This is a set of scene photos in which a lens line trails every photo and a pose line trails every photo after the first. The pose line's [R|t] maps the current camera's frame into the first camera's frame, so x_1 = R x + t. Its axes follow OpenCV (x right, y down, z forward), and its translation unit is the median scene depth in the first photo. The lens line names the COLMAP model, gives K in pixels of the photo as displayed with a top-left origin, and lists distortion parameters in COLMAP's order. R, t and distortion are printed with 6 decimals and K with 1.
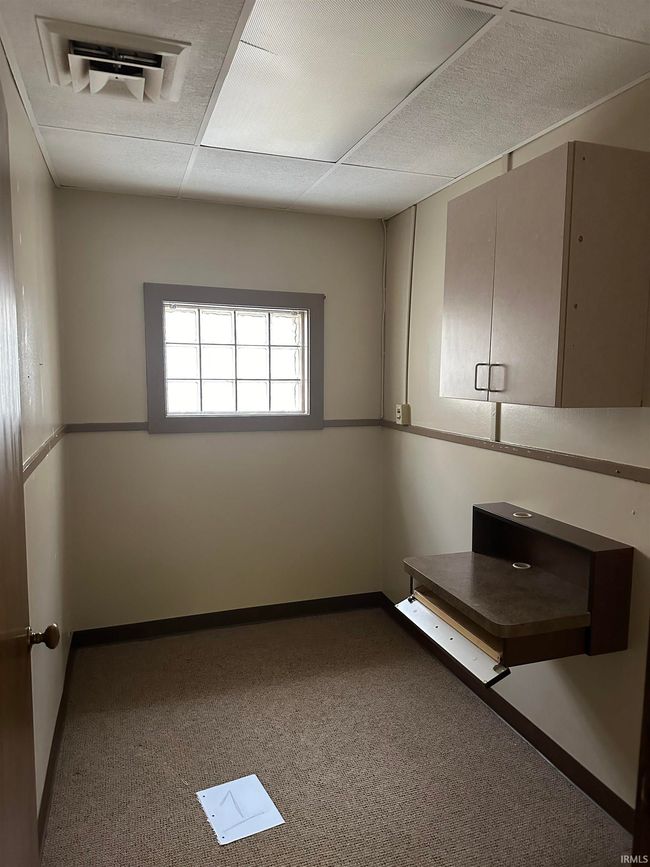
lens RADIAL K [[613.3, 0, 325.5], [0, 613.3, 423.6], [0, 0, 1]] dist [0.010798, 0.001146]
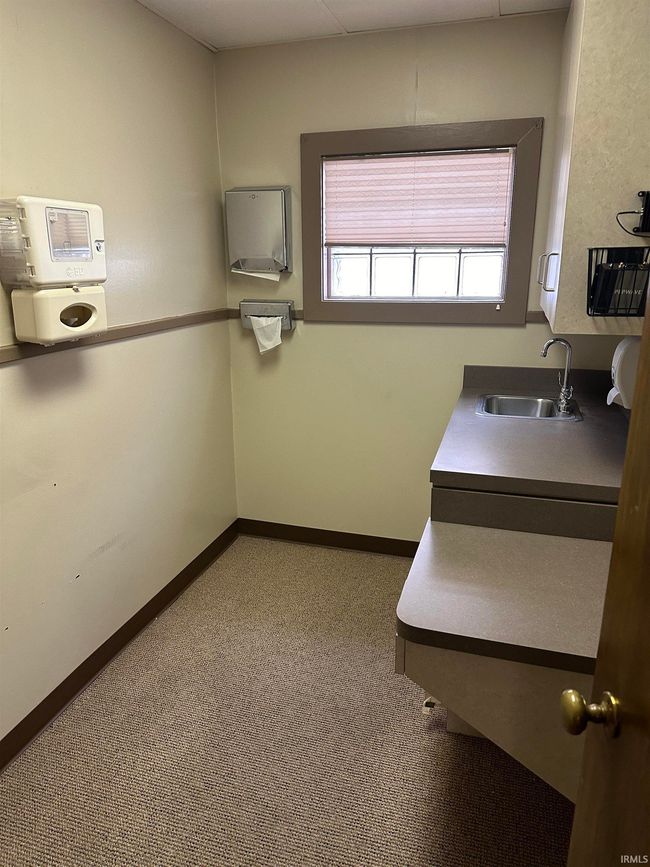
lens RADIAL K [[607.5, 0, 324.2], [0, 607.5, 435.0], [0, 0, 1]] dist [-0.000513, -0.001611]
pose [[0.811123, 0.139597, -0.567972, 0.447393], [-0.024009, 0.978227, 0.206143, -0.007468], [0.584383, -0.153571, 0.796814, 0.555987]]
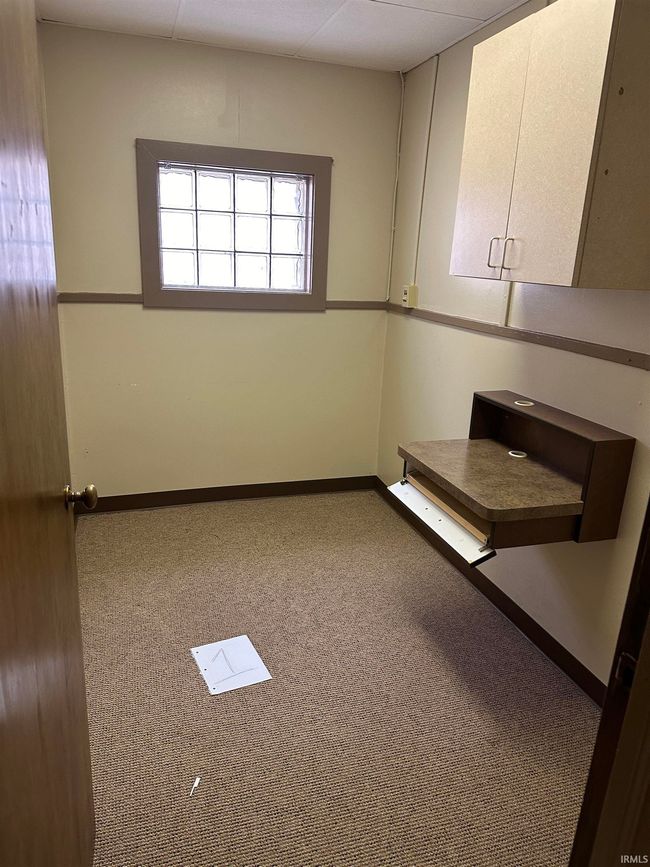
lens RADIAL K [[607.5, 0, 324.2], [0, 607.5, 435.0], [0, 0, 1]] dist [-0.000513, -0.001611]
pose [[0.999266, 0.038276, -0.001480, 0.006683], [-0.037155, 0.977935, 0.205580, 0.011508], [0.009316, -0.205374, 0.978639, 0.041696]]
